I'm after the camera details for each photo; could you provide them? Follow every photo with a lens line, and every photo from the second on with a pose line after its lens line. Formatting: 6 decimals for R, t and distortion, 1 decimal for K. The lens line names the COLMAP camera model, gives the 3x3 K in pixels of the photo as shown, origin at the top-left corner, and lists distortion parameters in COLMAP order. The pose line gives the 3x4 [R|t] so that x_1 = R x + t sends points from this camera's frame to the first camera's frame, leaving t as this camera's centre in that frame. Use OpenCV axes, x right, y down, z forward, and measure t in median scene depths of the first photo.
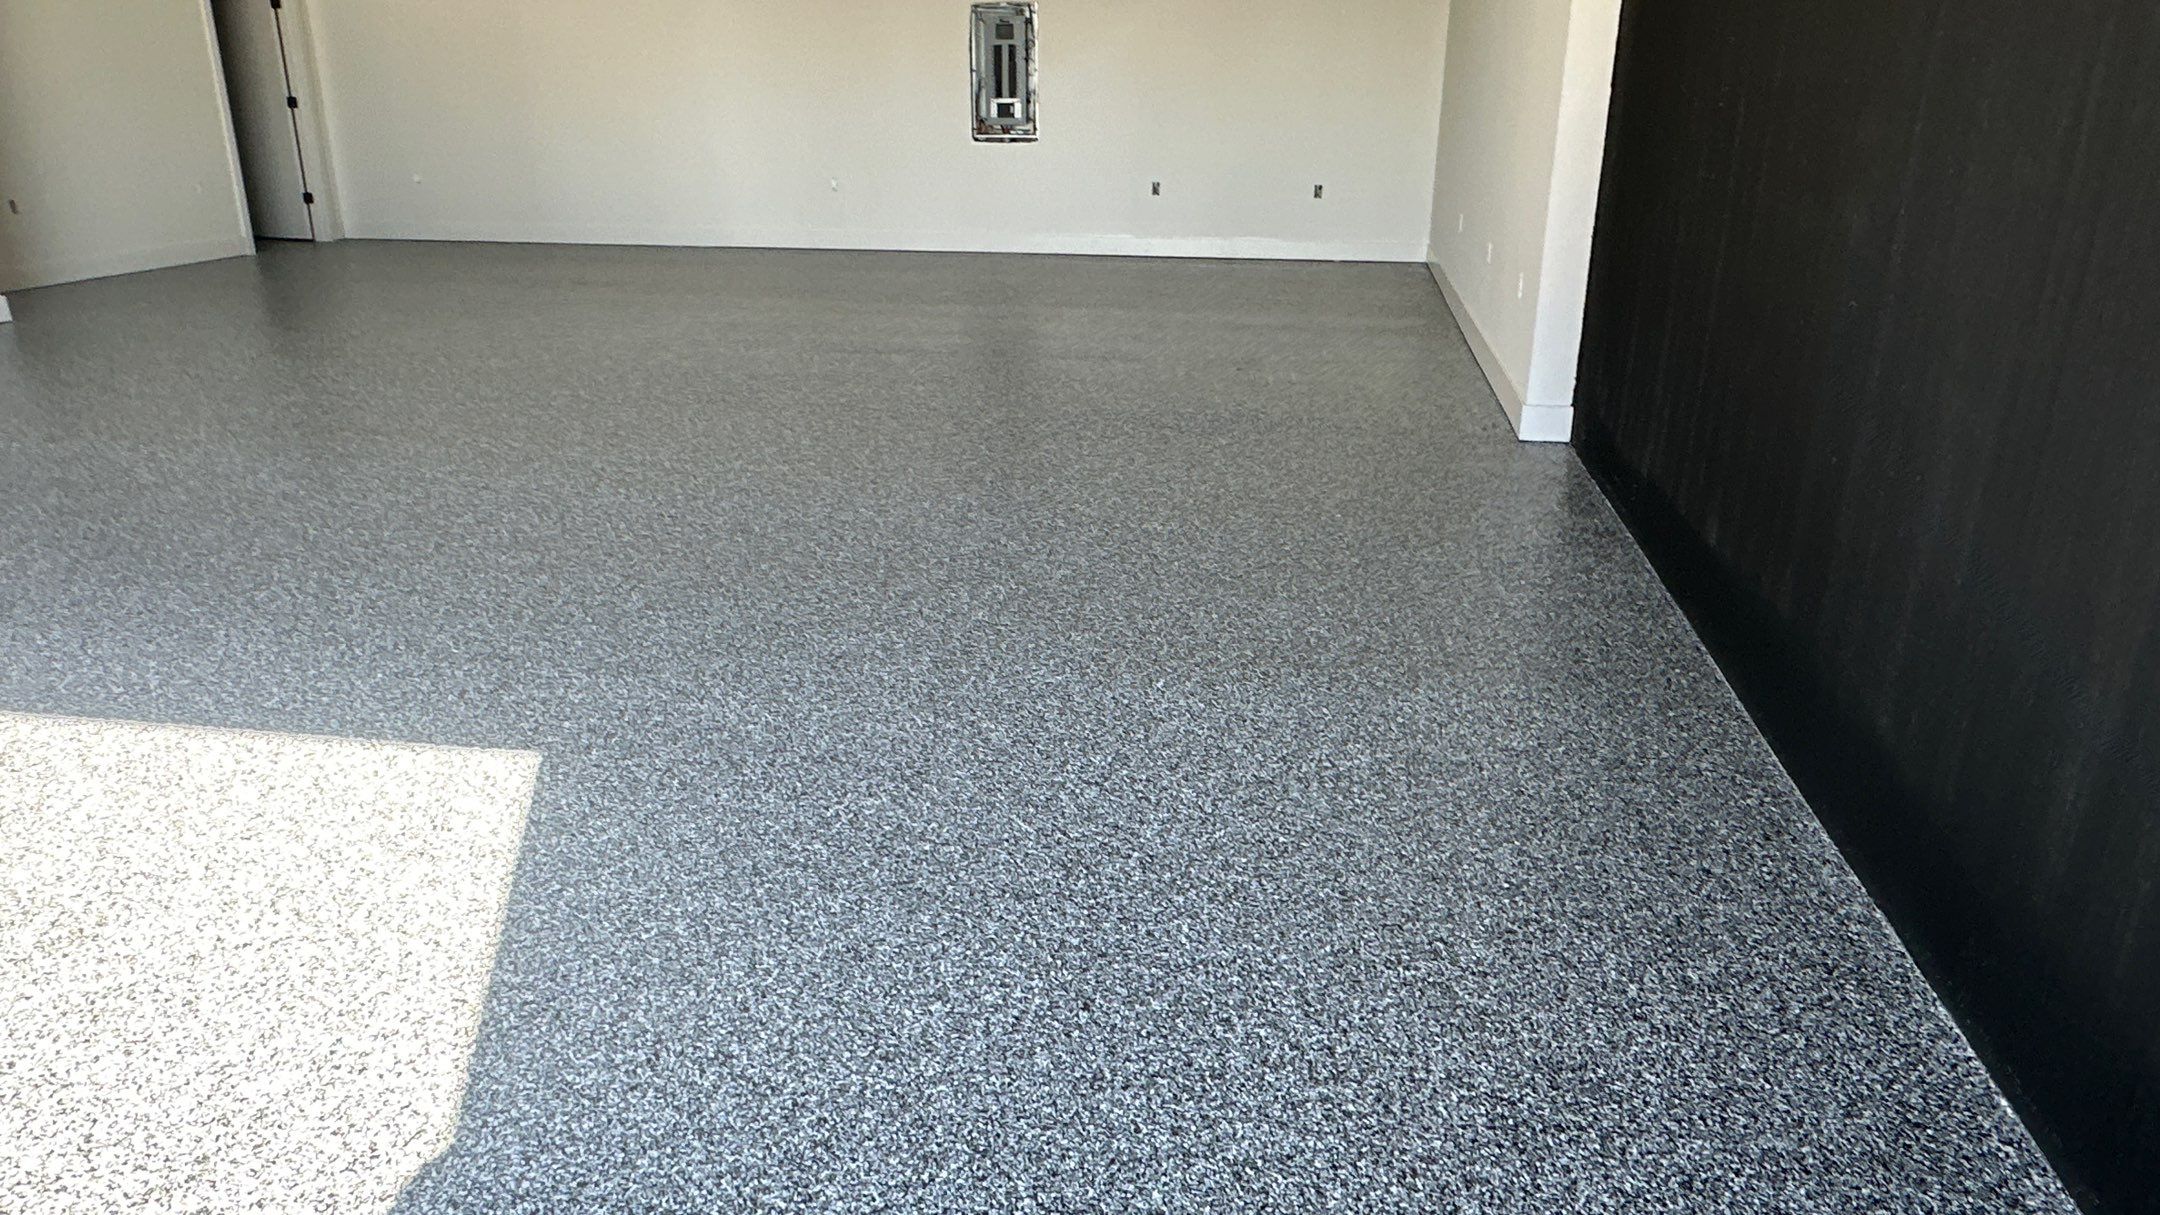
lens RADIAL K [[1442.6, 0, 1080.5], [0, 1442.6, 606.1], [0, 0, 1]] dist [-0.007691, 0.001958]
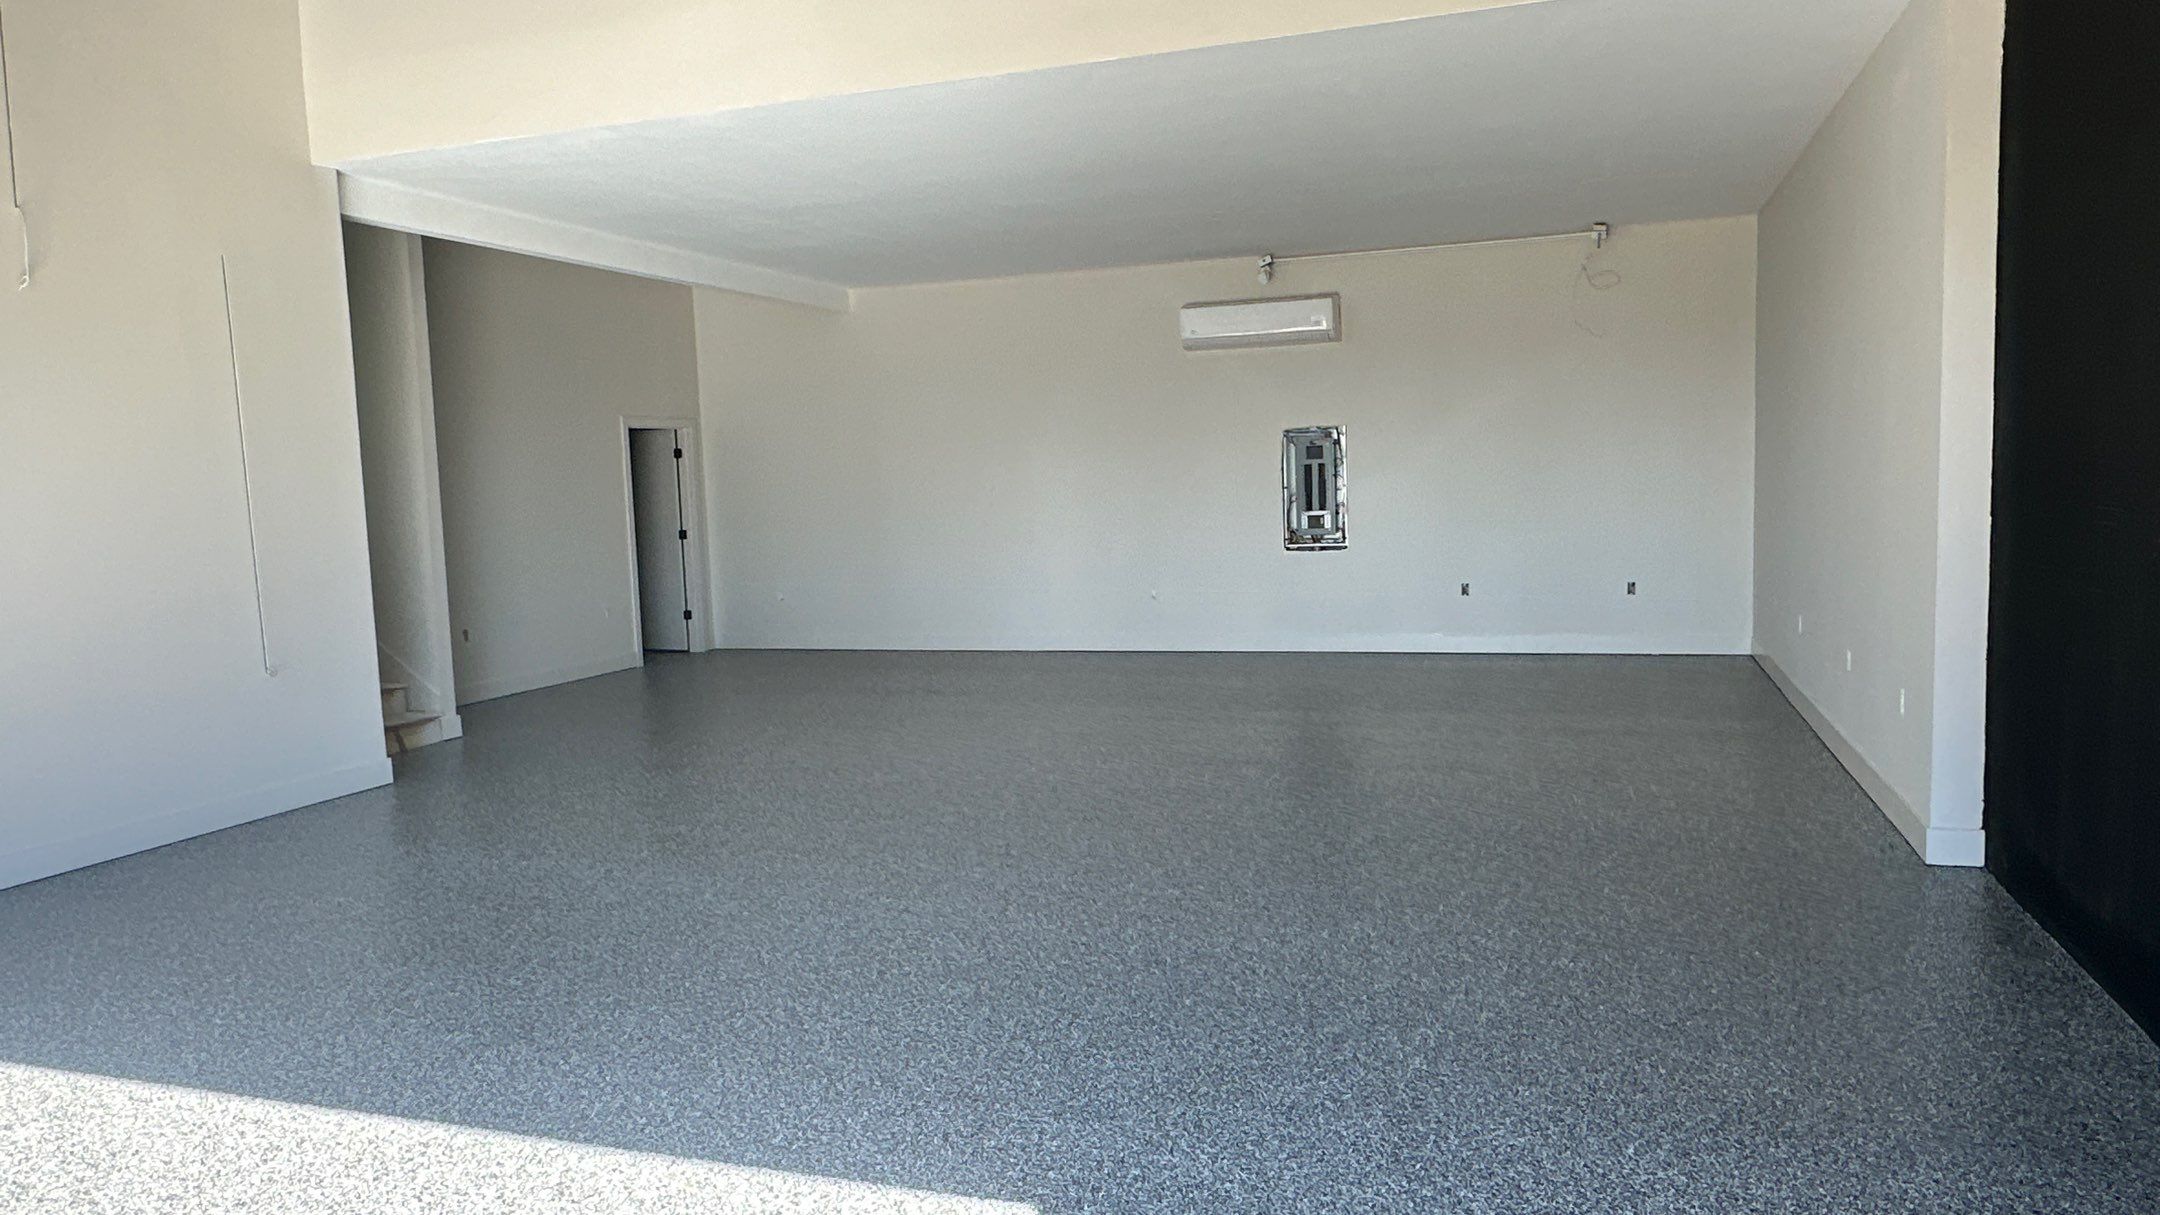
lens RADIAL K [[1442.6, 0, 1080.5], [0, 1442.6, 613.7], [0, 0, 1]] dist [-0.007691, 0.001958]
pose [[0.984806, -0.023931, -0.172001, -0.144733], [-0.018885, 0.969826, -0.243066, -0.058853], [0.172628, 0.242621, 0.954639, -0.094524]]
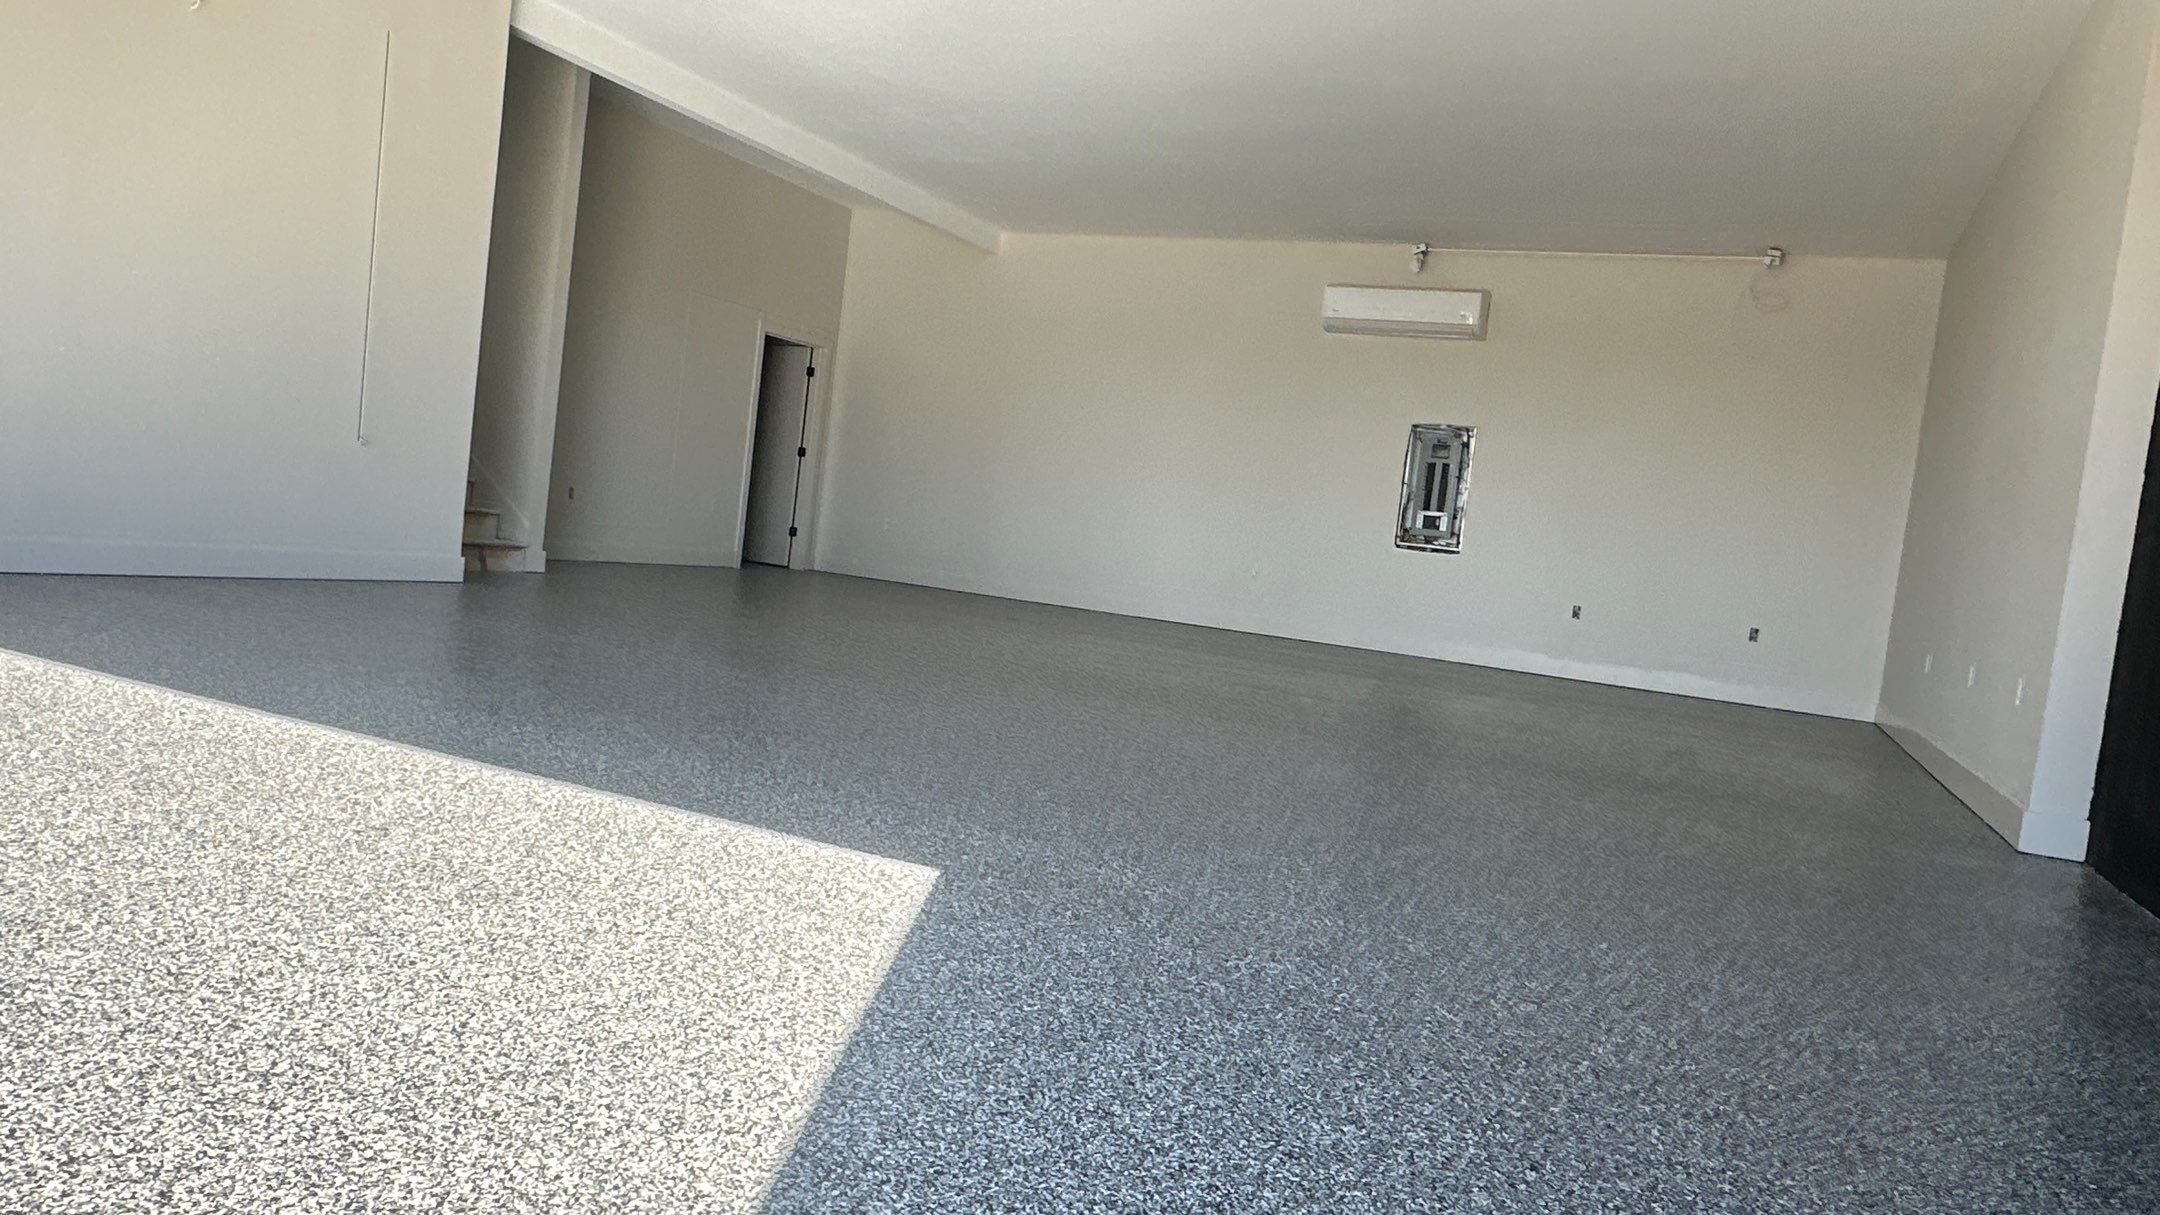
lens RADIAL K [[1442.6, 0, 1086.2], [0, 1442.6, 615.8], [0, 0, 1]] dist [-0.007691, 0.001958]
pose [[0.957834, 0.124160, -0.259112, -0.046427], [-0.197036, 0.940202, -0.277843, 0.181765], [0.209121, 0.317182, 0.925021, 0.066583]]
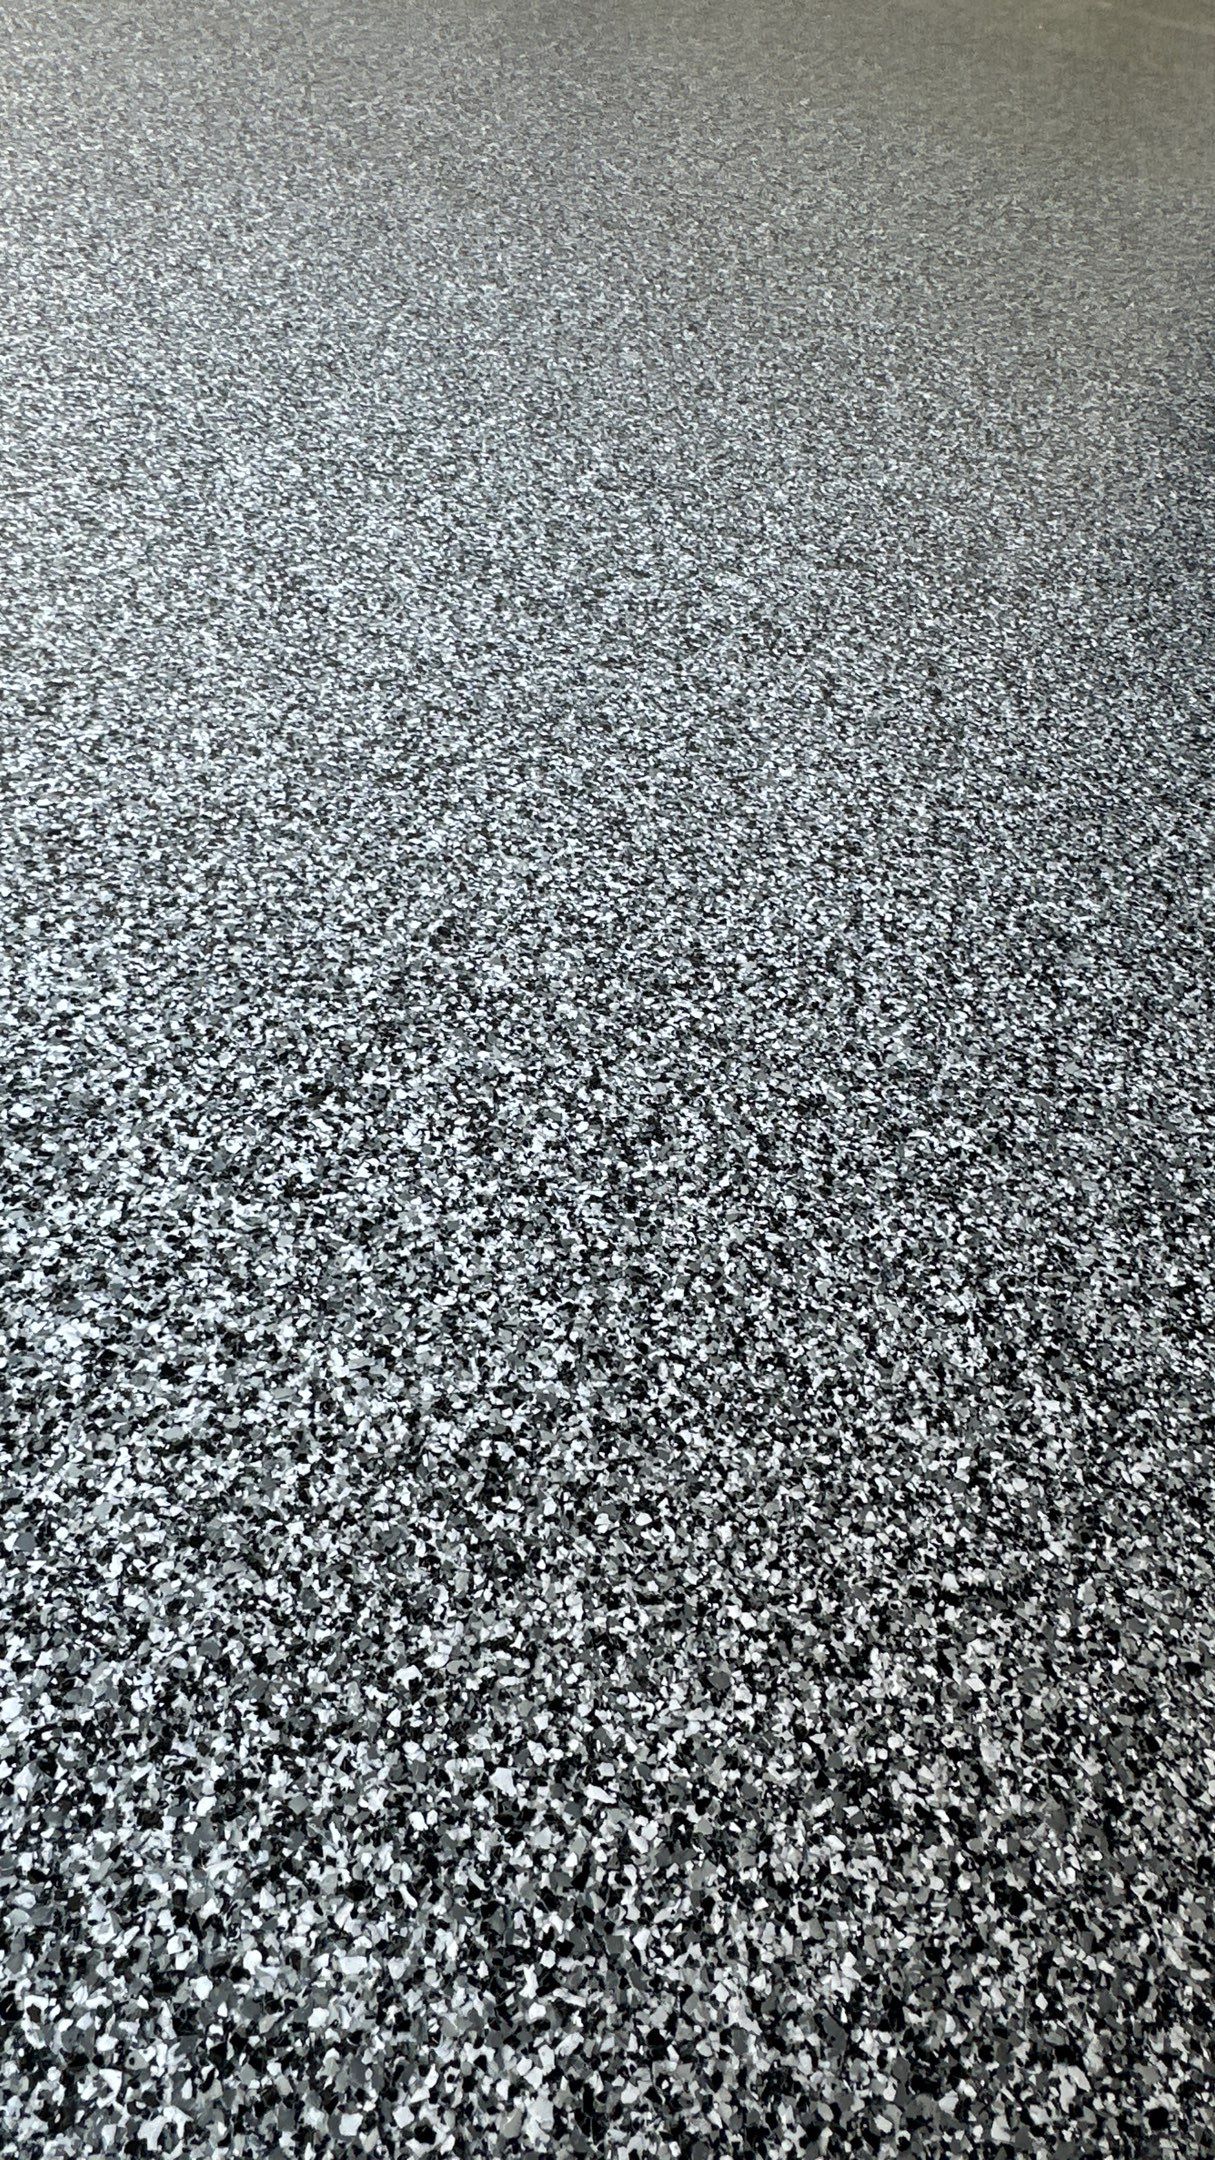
lens RADIAL K [[1442.6, 0, 597.6], [0, 1442.6, 1072.0], [0, 0, 1]] dist [-0.007691, 0.001958]
pose [[0.984408, 0.159369, 0.074450, -0.026396], [-0.175901, 0.890571, 0.419455, 0.220444], [0.000545, -0.426011, 0.904718, 0.127583]]
